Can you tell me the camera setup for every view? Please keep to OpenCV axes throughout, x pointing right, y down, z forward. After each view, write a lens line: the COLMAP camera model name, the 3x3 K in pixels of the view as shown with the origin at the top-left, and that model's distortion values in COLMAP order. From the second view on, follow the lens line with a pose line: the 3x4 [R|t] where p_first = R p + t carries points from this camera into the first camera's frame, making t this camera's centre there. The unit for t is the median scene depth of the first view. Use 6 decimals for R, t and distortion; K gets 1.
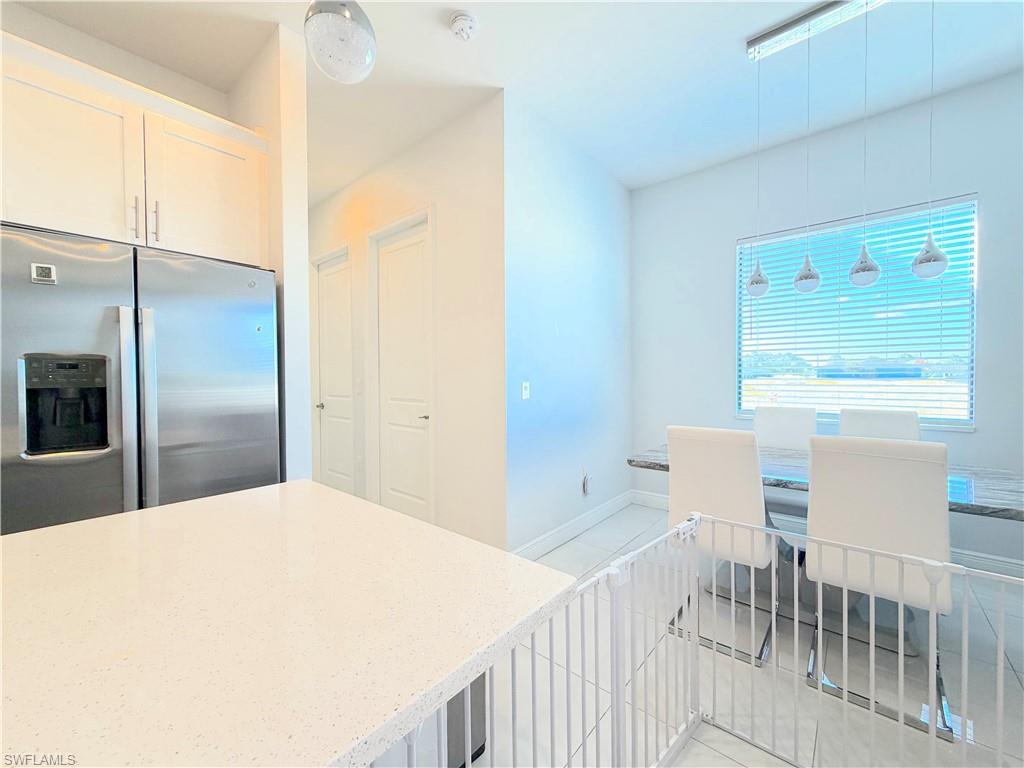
lens RADIAL K [[404.4, 0, 512.0], [0, 404.4, 384.0], [0, 0, 1]] dist [-0.000565, 0.000058]
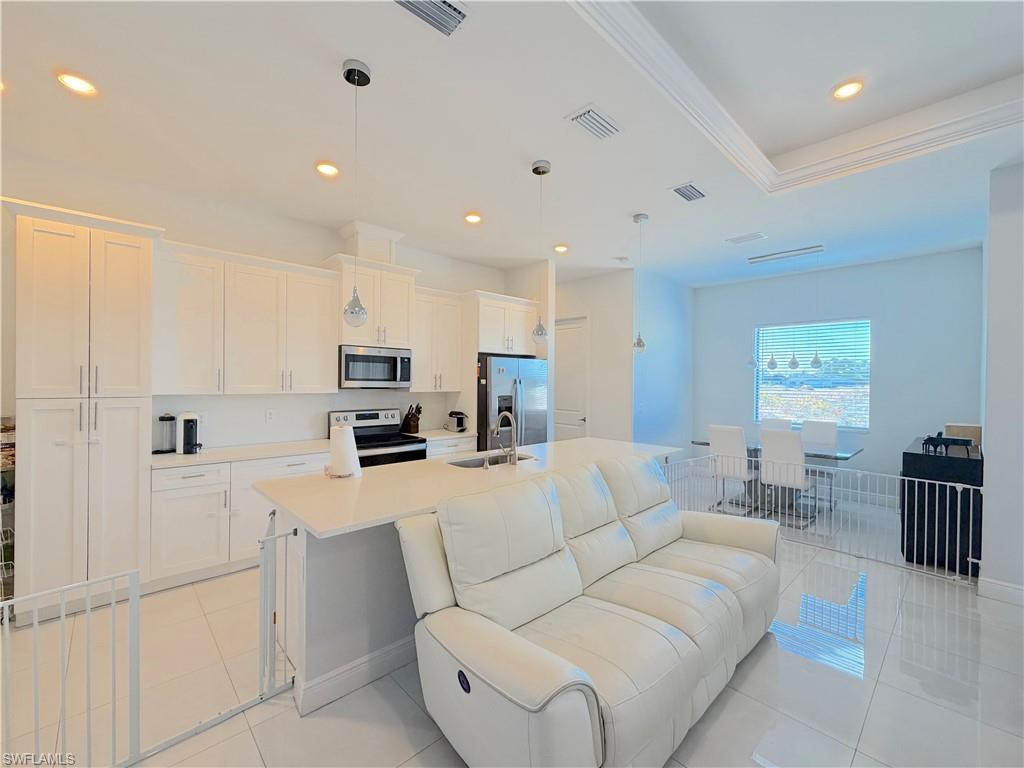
lens RADIAL K [[422.9, 0, 512.0], [0, 422.9, 384.0], [0, 0, 1]] dist [0.000131, 0.000328]
pose [[0.994039, 0.015518, -0.107915, -0.585427], [-0.016791, 0.999800, -0.010899, -0.107176], [0.107724, 0.012646, 0.994100, -1.851156]]
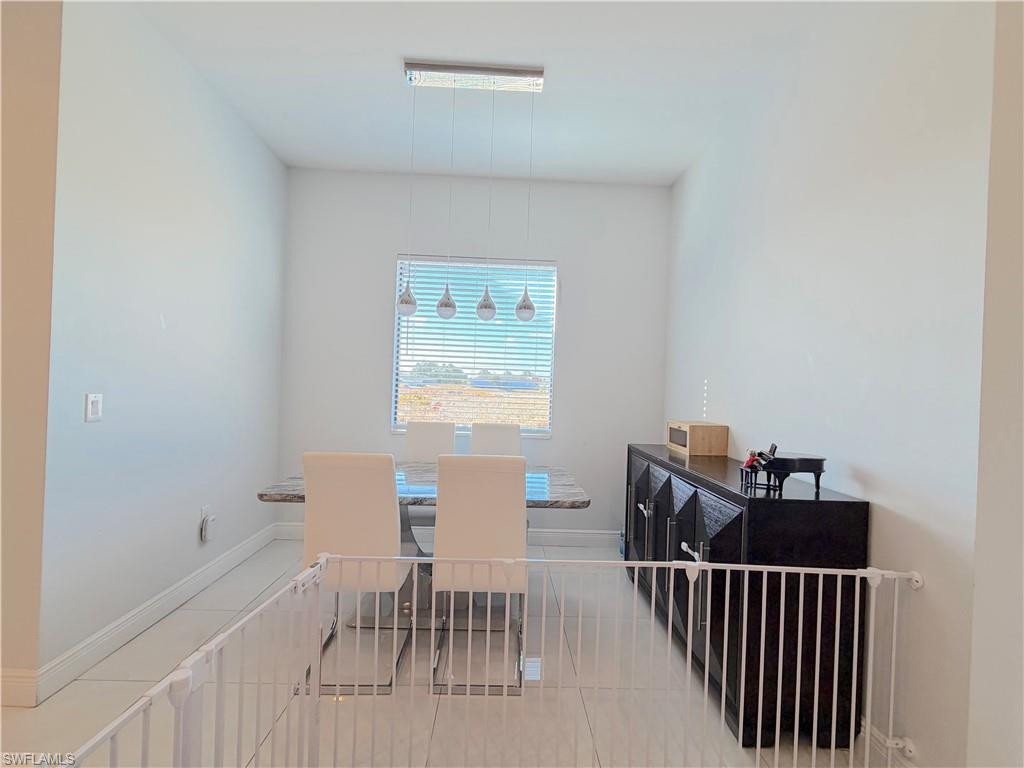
lens RADIAL K [[438.9, 0, 512.0], [0, 438.9, 384.0], [0, 0, 1]] dist [0.001448, -0.000004]
pose [[0.740697, 0.033955, 0.670980, 0.088283], [-0.026218, 0.999422, -0.021634, -0.036358], [-0.671327, -0.001567, 0.741159, 0.011593]]
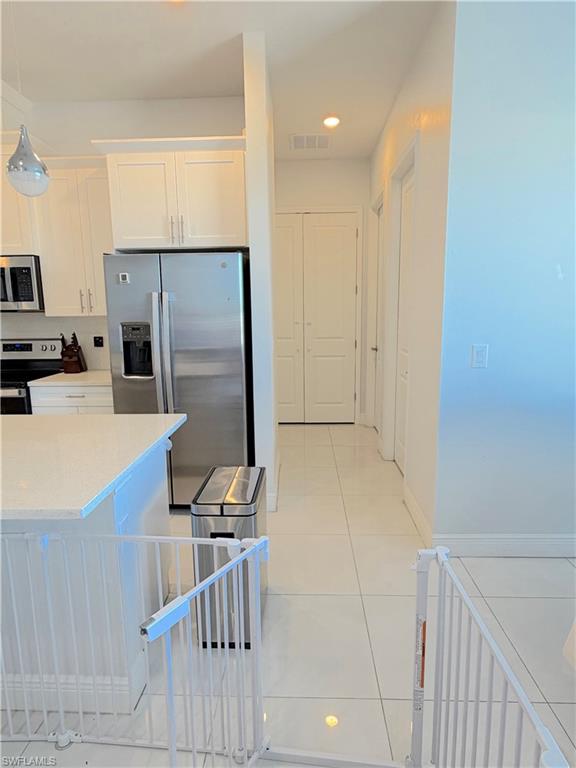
lens RADIAL K [[449.2, 0, 288.0], [0, 449.2, 384.0], [0, 0, 1]] dist [0.003851, -0.001607]
pose [[0.619479, 0.131134, -0.773983, 0.758920], [-0.005751, 0.986681, 0.162567, -0.110365], [0.784992, -0.096256, 0.611982, 0.234815]]
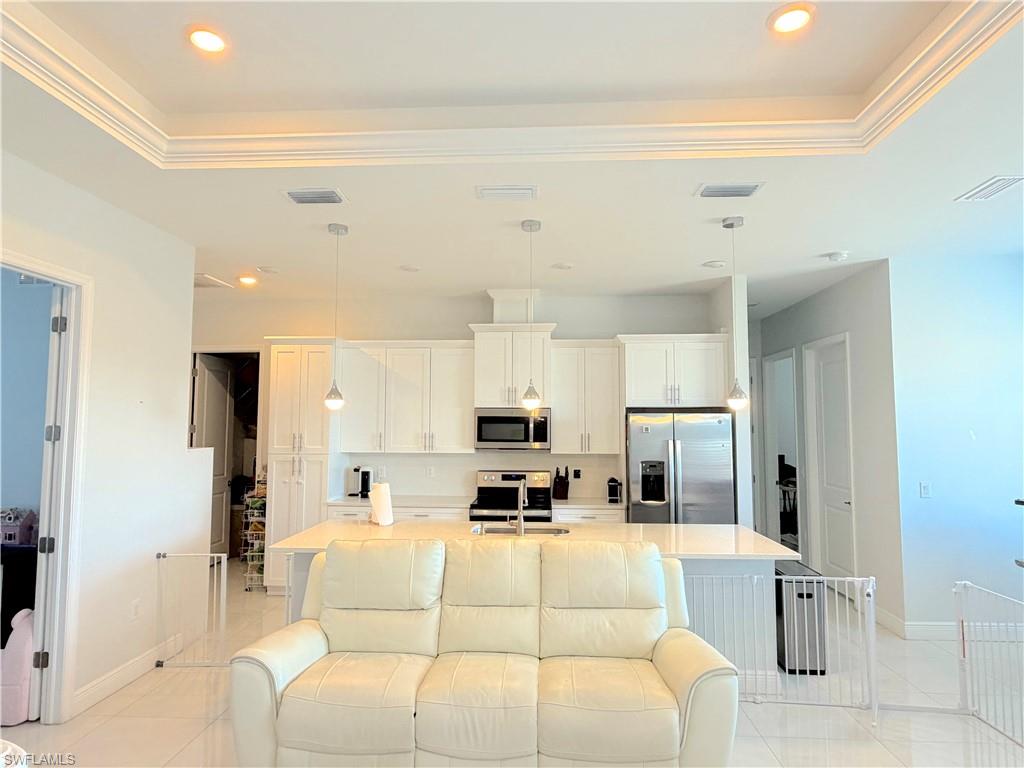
lens RADIAL K [[599.0, 0, 512.0], [0, 599.0, 384.0], [0, 0, 1]] dist [0.003851, -0.001607]
pose [[0.606519, -0.049088, -0.793552, 1.087891], [-0.020941, 0.996760, -0.077663, -0.200253], [0.794793, 0.063722, 0.603526, -1.601738]]
